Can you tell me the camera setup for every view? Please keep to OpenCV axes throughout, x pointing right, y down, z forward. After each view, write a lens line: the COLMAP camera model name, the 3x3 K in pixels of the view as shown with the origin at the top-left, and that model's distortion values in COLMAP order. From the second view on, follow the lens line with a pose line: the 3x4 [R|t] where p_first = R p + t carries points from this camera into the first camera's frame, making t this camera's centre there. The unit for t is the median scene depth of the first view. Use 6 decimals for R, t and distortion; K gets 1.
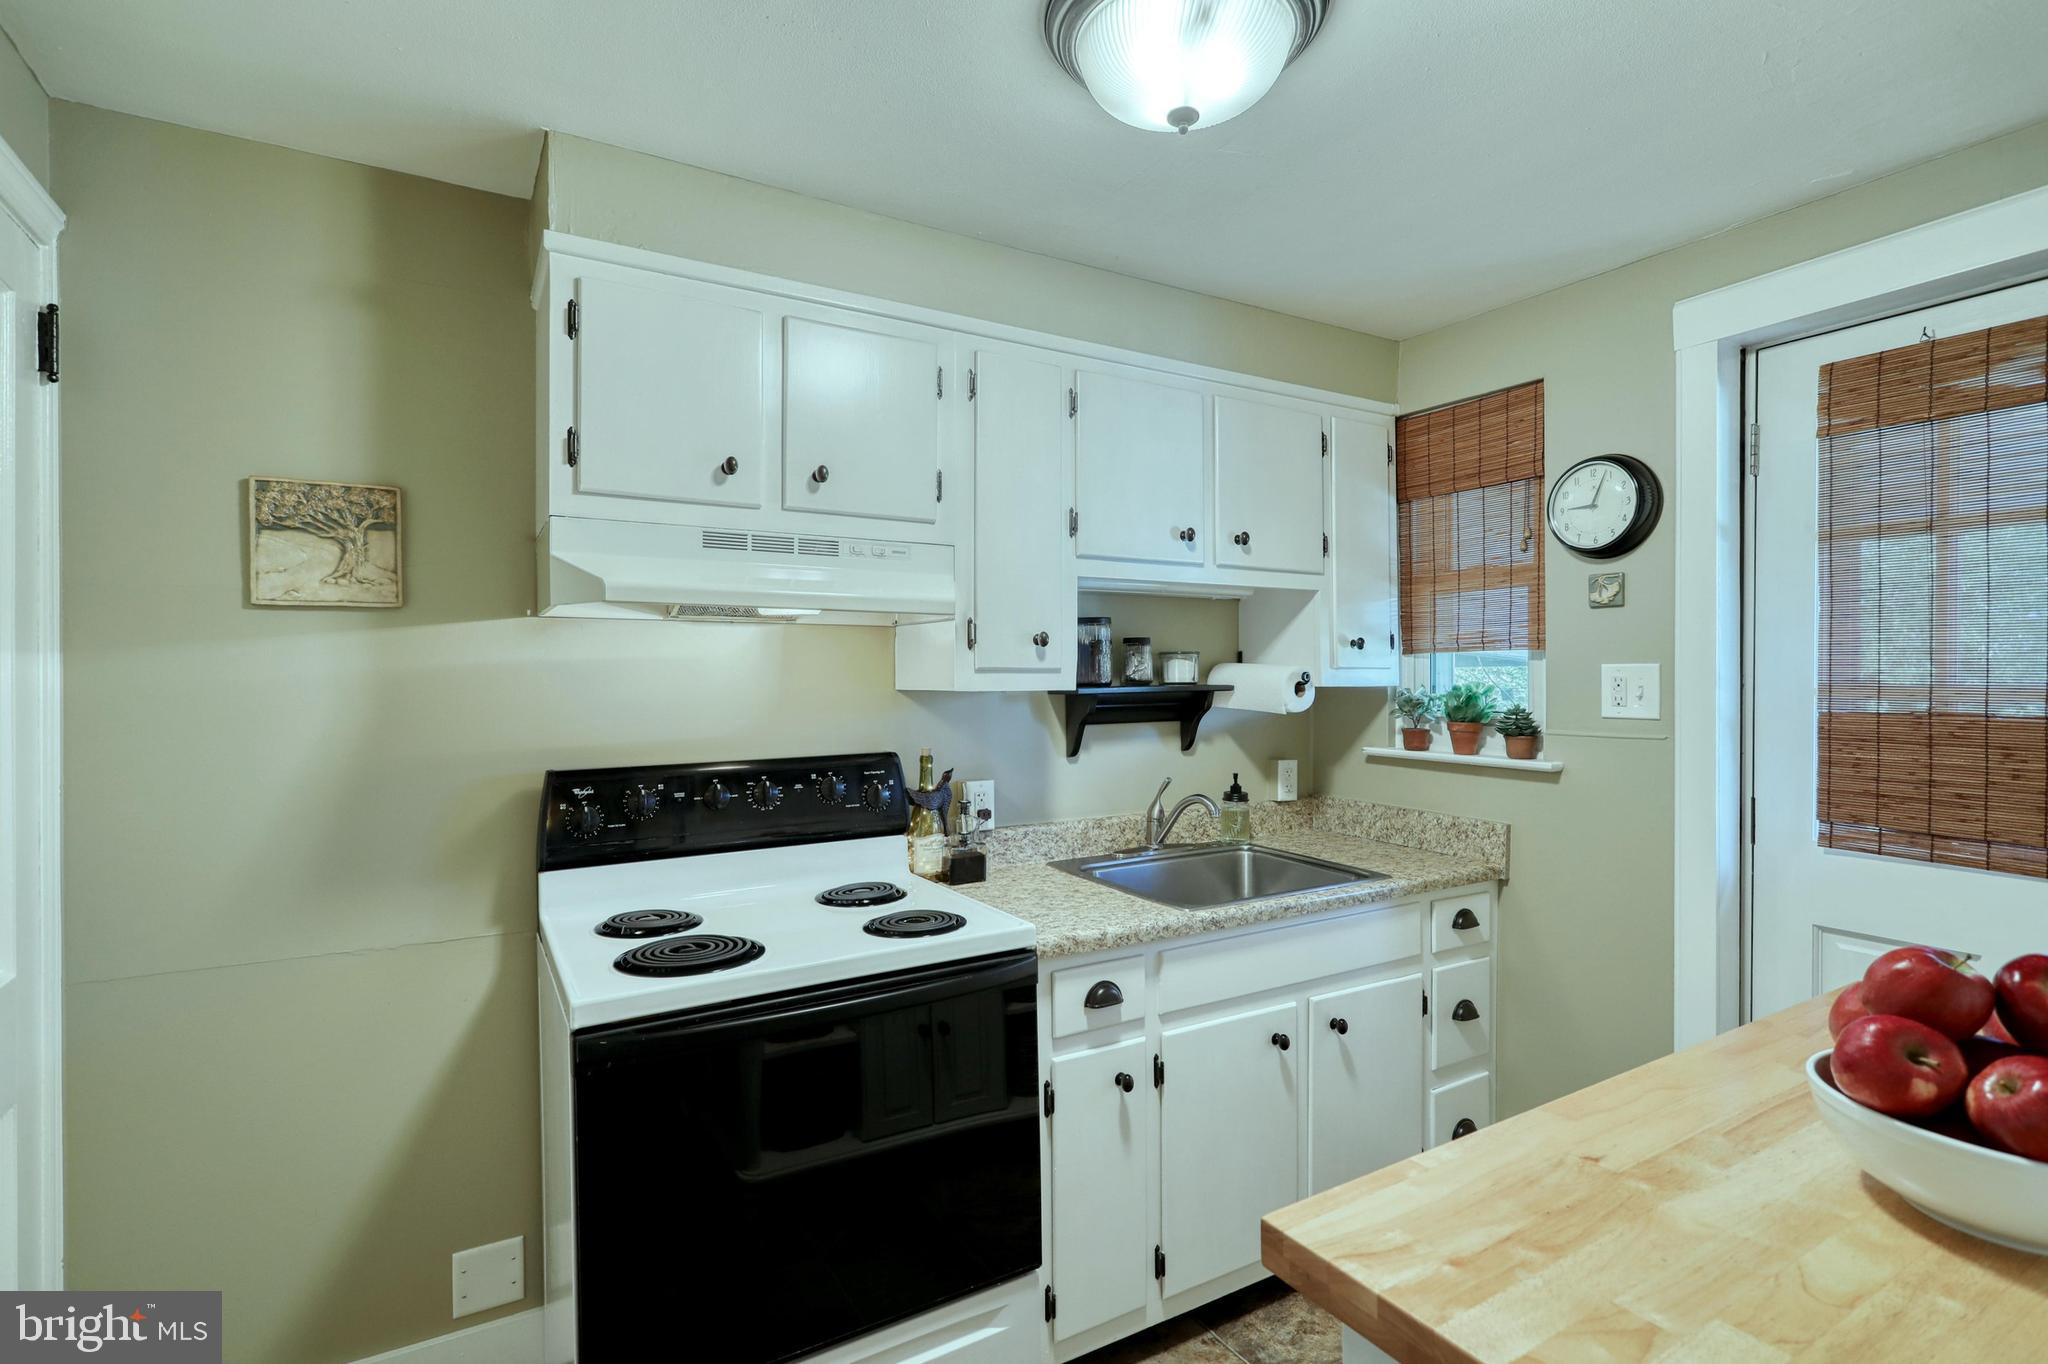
lens RADIAL K [[971.9, 0, 1023.7], [0, 971.9, 676.1], [0, 0, 1]] dist [-0.009376, 0.006532]
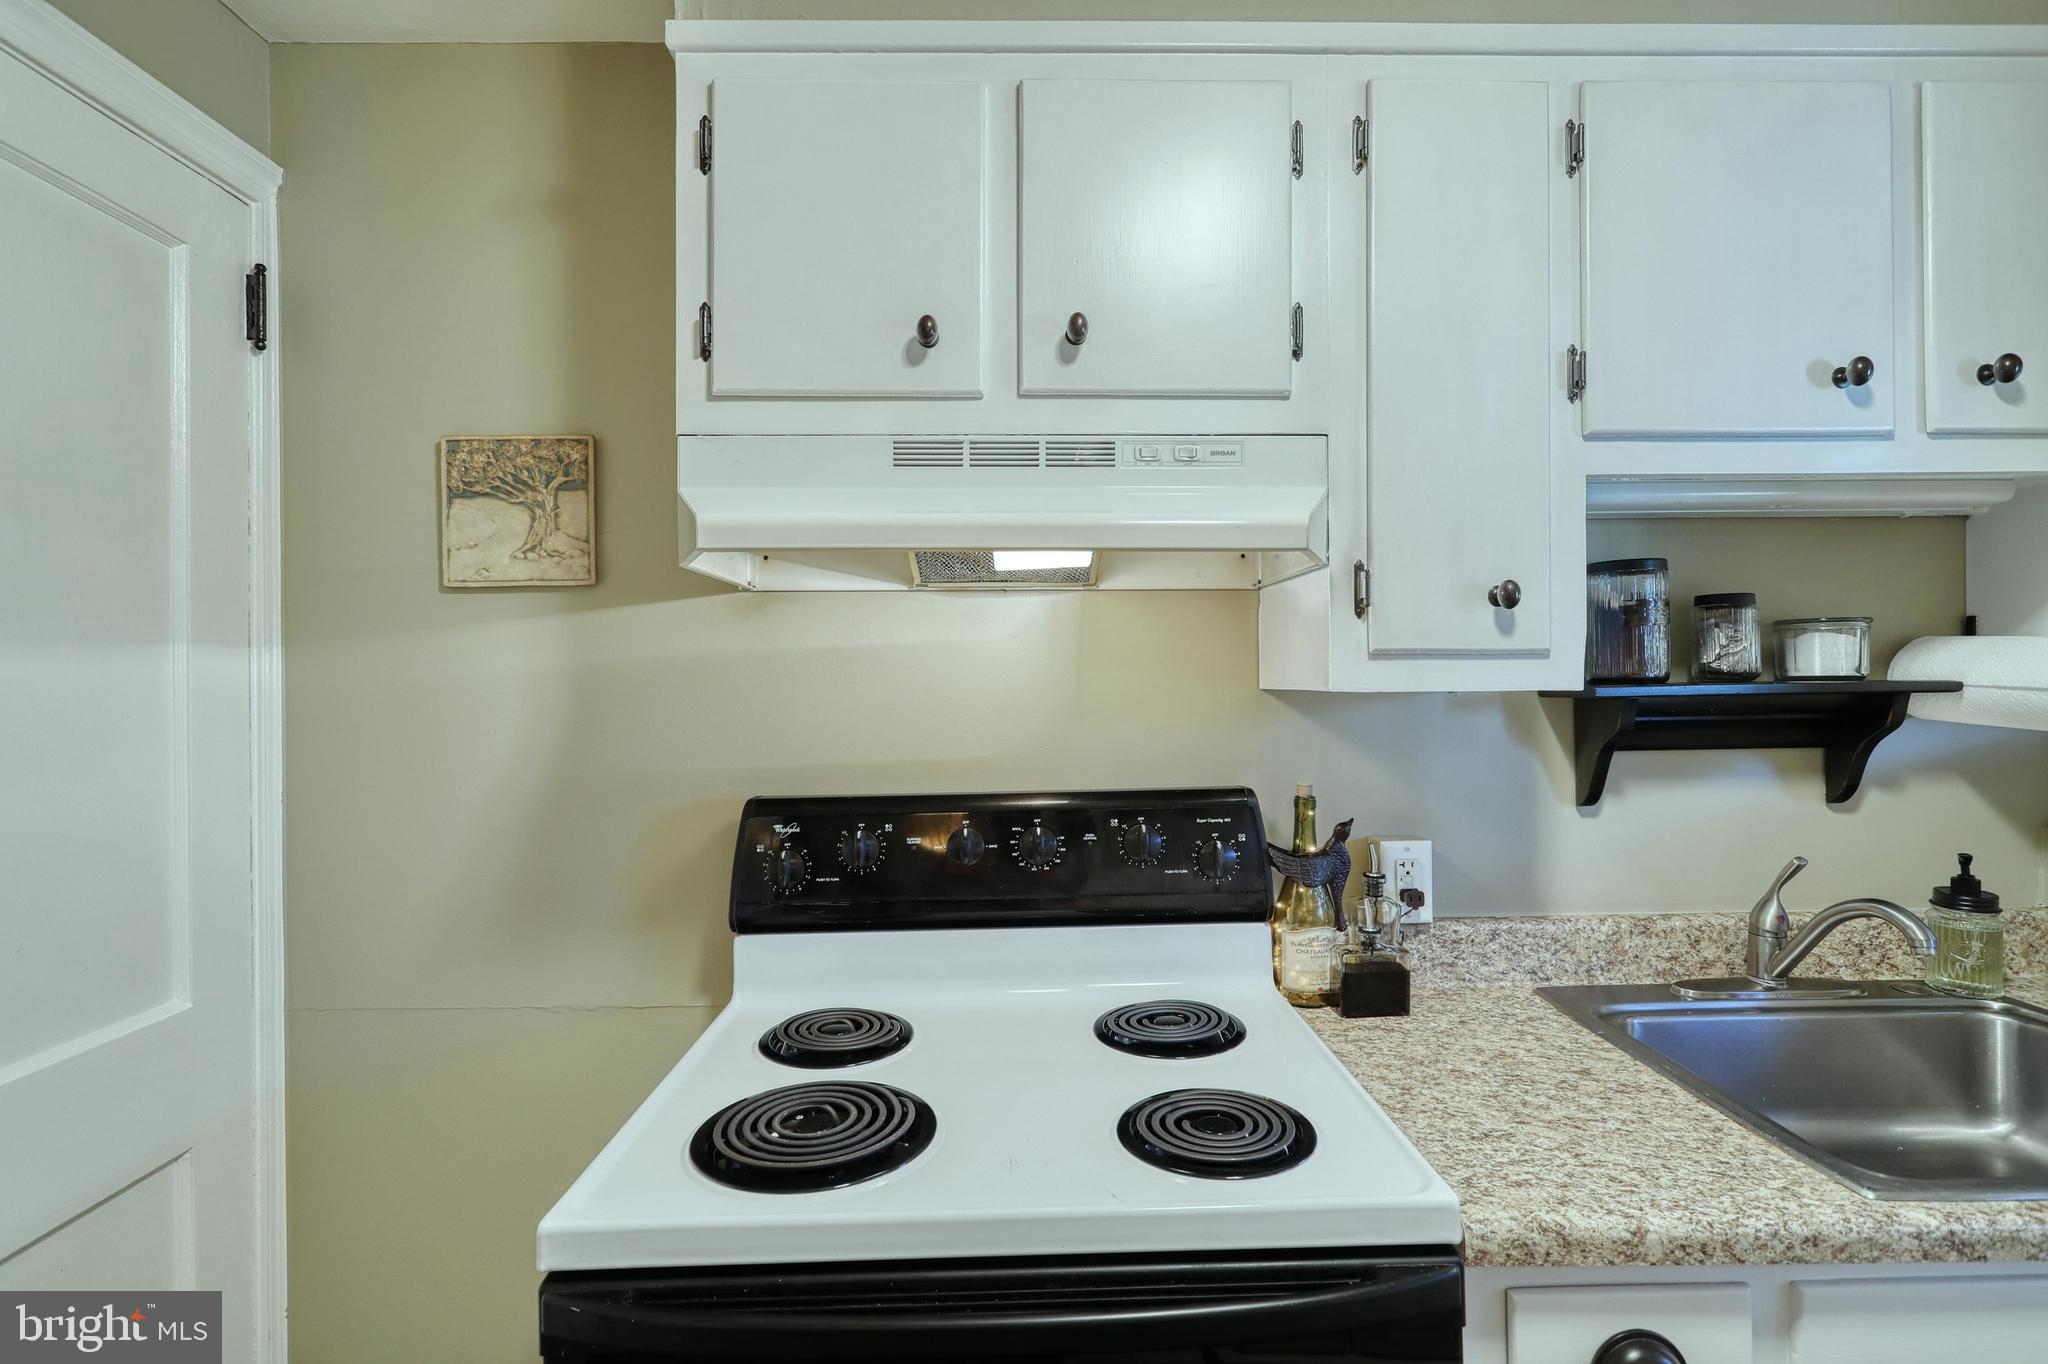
lens RADIAL K [[971.9, 0, 1015.6], [0, 971.9, 676.8], [0, 0, 1]] dist [-0.009376, 0.006532]
pose [[0.870204, -0.003340, -0.492681, 0.046573], [0.005803, 0.999977, 0.003470, 0.003616], [0.492658, -0.005879, 0.870203, 0.407432]]
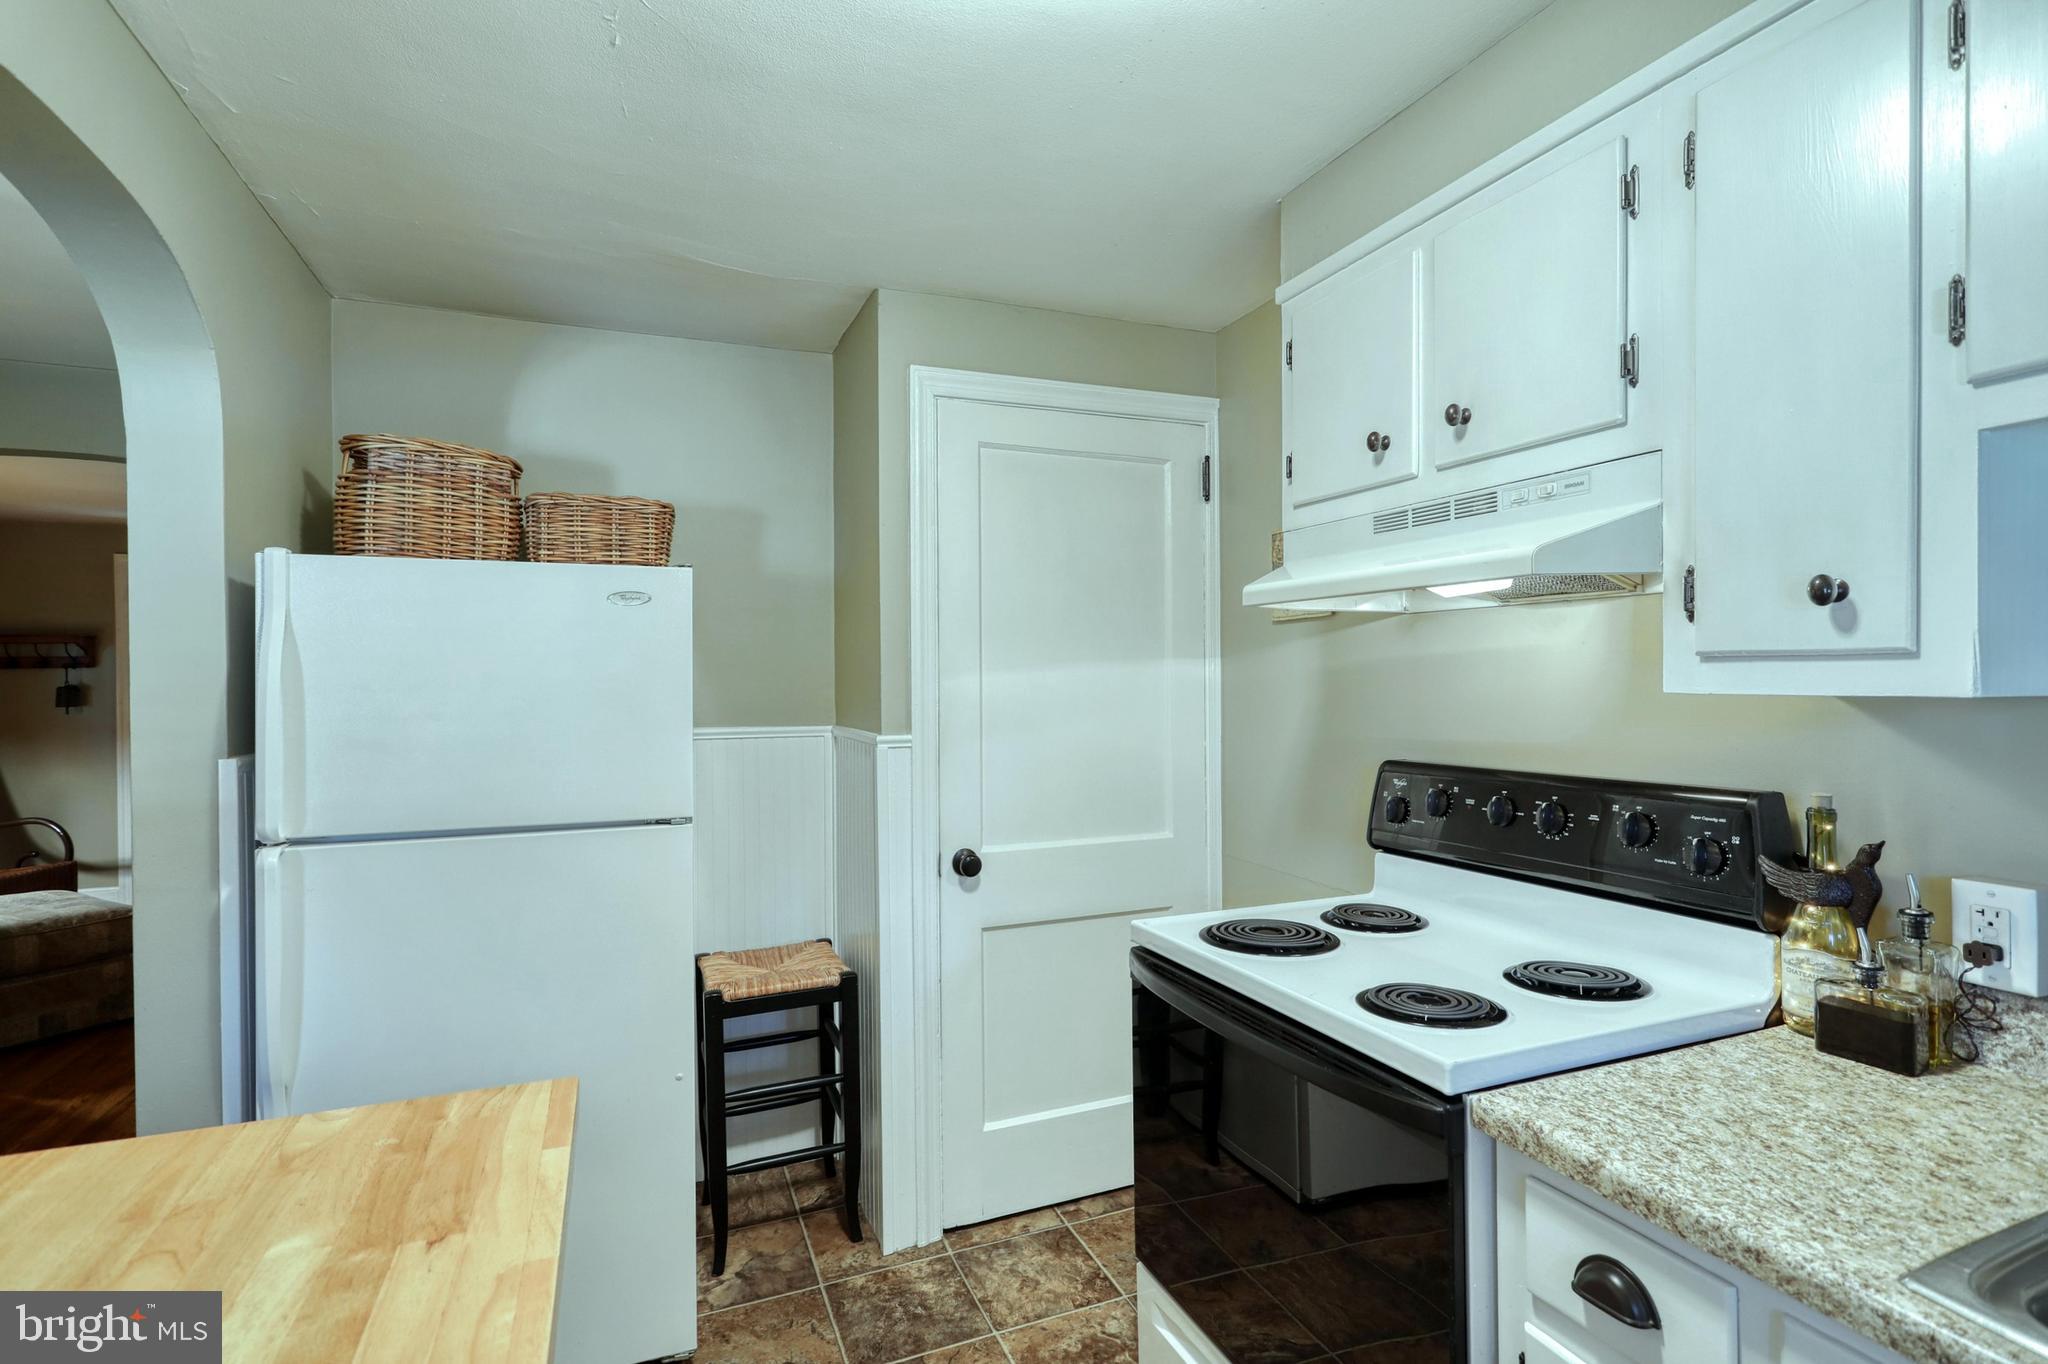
lens RADIAL K [[971.9, 0, 1022.0], [0, 971.9, 680.5], [0, 0, 1]] dist [-0.009376, 0.006532]
pose [[-0.143379, 0.007492, -0.989639, 0.557919], [0.008762, 0.999942, 0.006301, 0.000783], [0.989629, -0.007768, -0.143437, 0.674500]]
